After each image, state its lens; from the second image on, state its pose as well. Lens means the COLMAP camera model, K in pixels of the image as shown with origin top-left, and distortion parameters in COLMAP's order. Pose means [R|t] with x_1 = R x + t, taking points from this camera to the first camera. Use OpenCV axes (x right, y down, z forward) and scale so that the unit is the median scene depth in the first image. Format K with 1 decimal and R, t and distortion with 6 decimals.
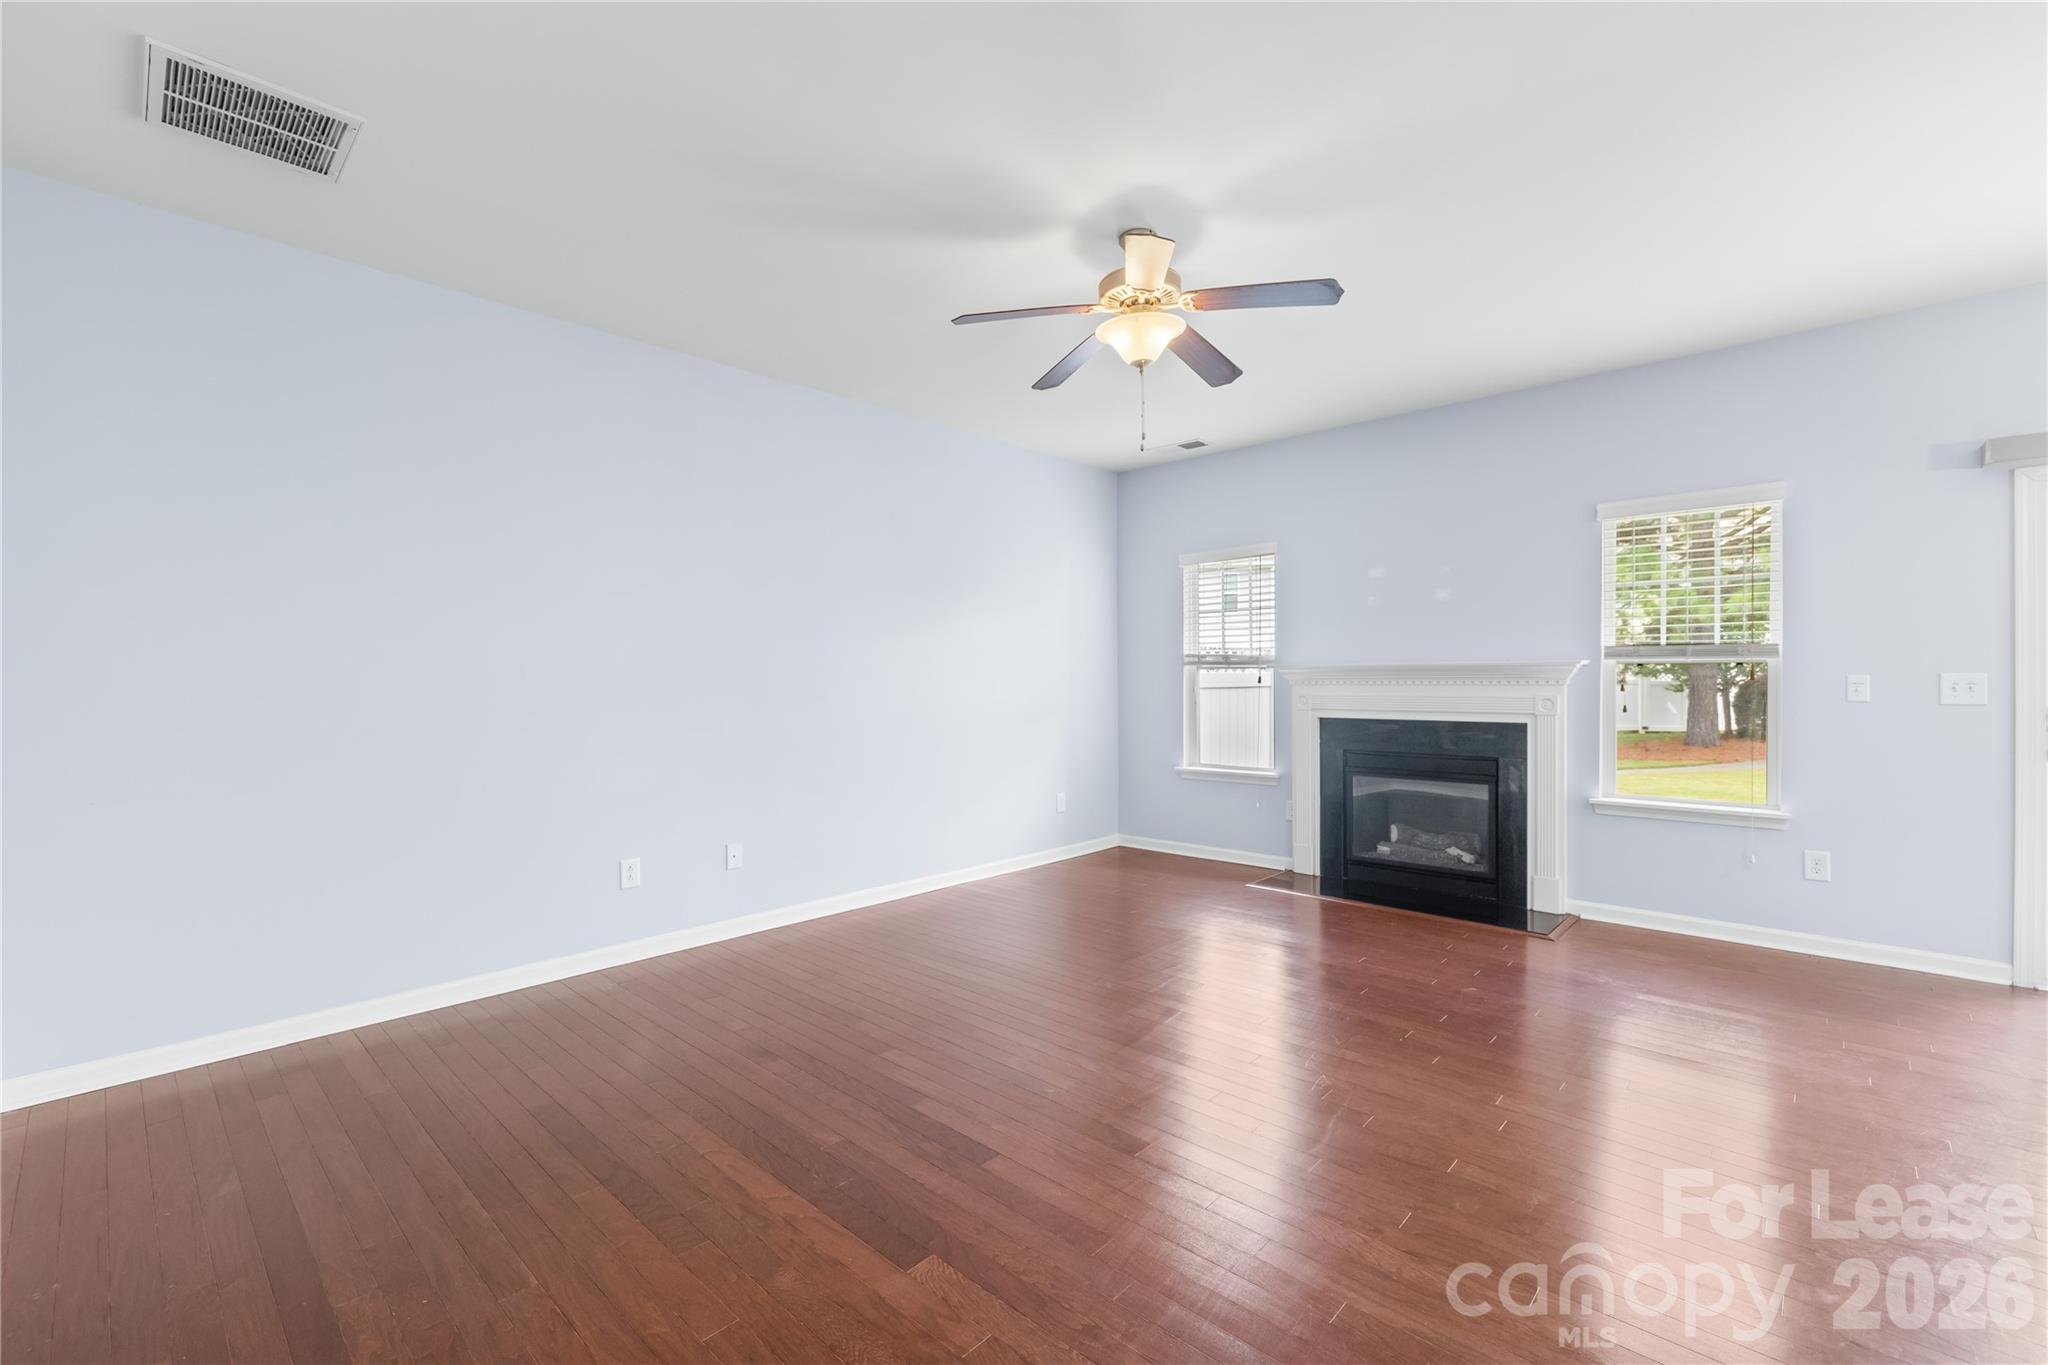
lens RADIAL K [[879.3, 0, 1012.6], [0, 879.3, 692.8], [0, 0, 1]] dist [0.002606, 0.000498]
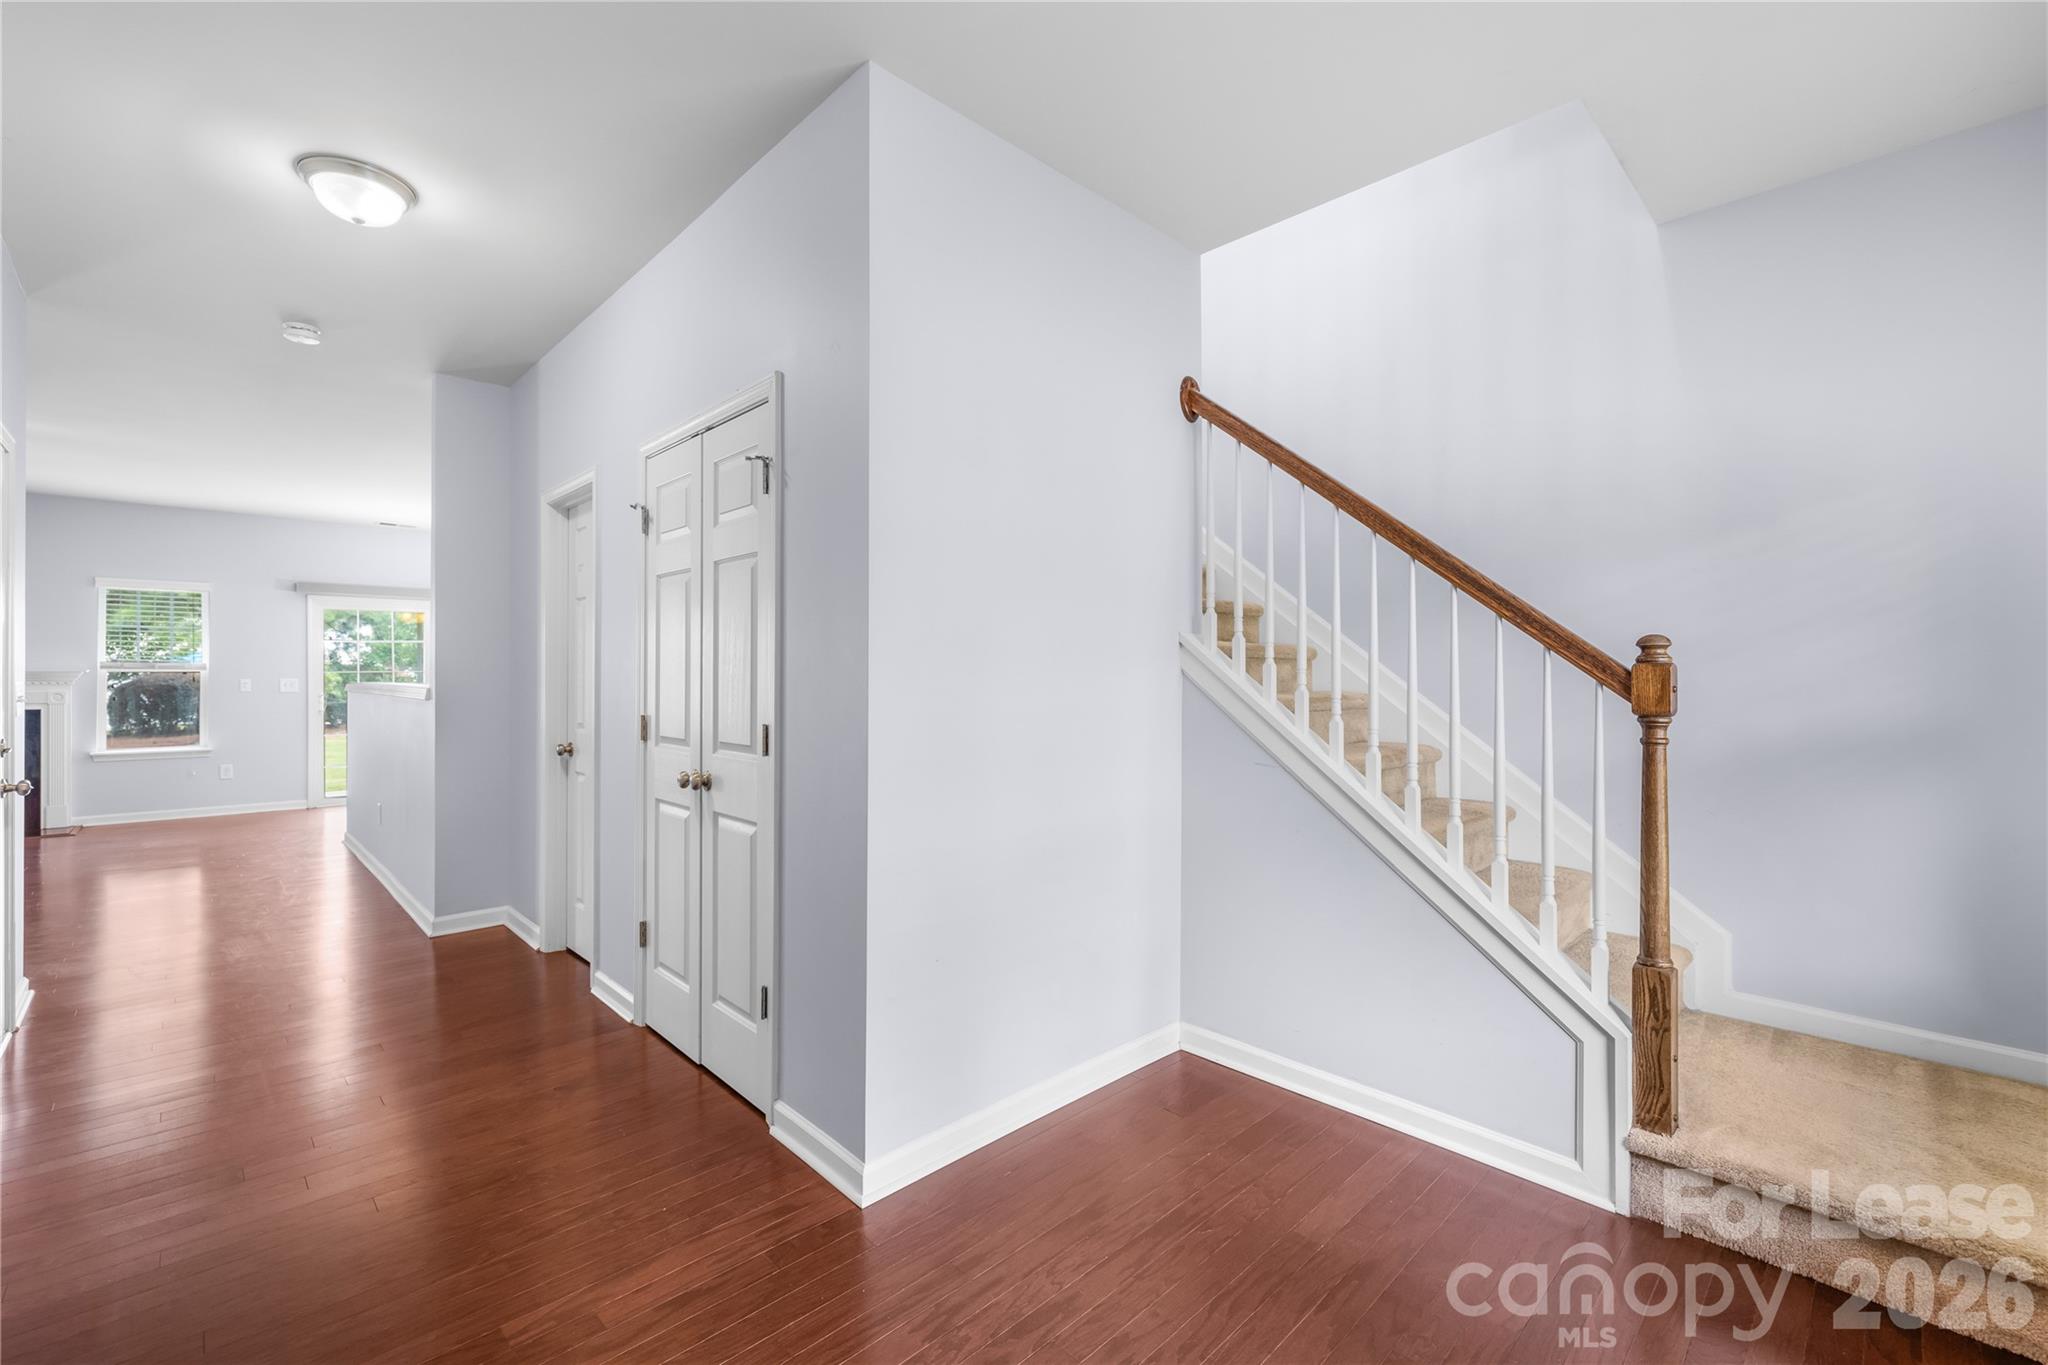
lens RADIAL K [[866.7, 0, 1028.1], [0, 866.7, 671.7], [0, 0, 1]] dist [0.001088, -0.000458]
pose [[0.039925, 0.011579, 0.999136, -0.834300], [0.017383, 0.999773, -0.012281, 0.016070], [-0.999051, 0.017858, 0.039715, -0.767664]]
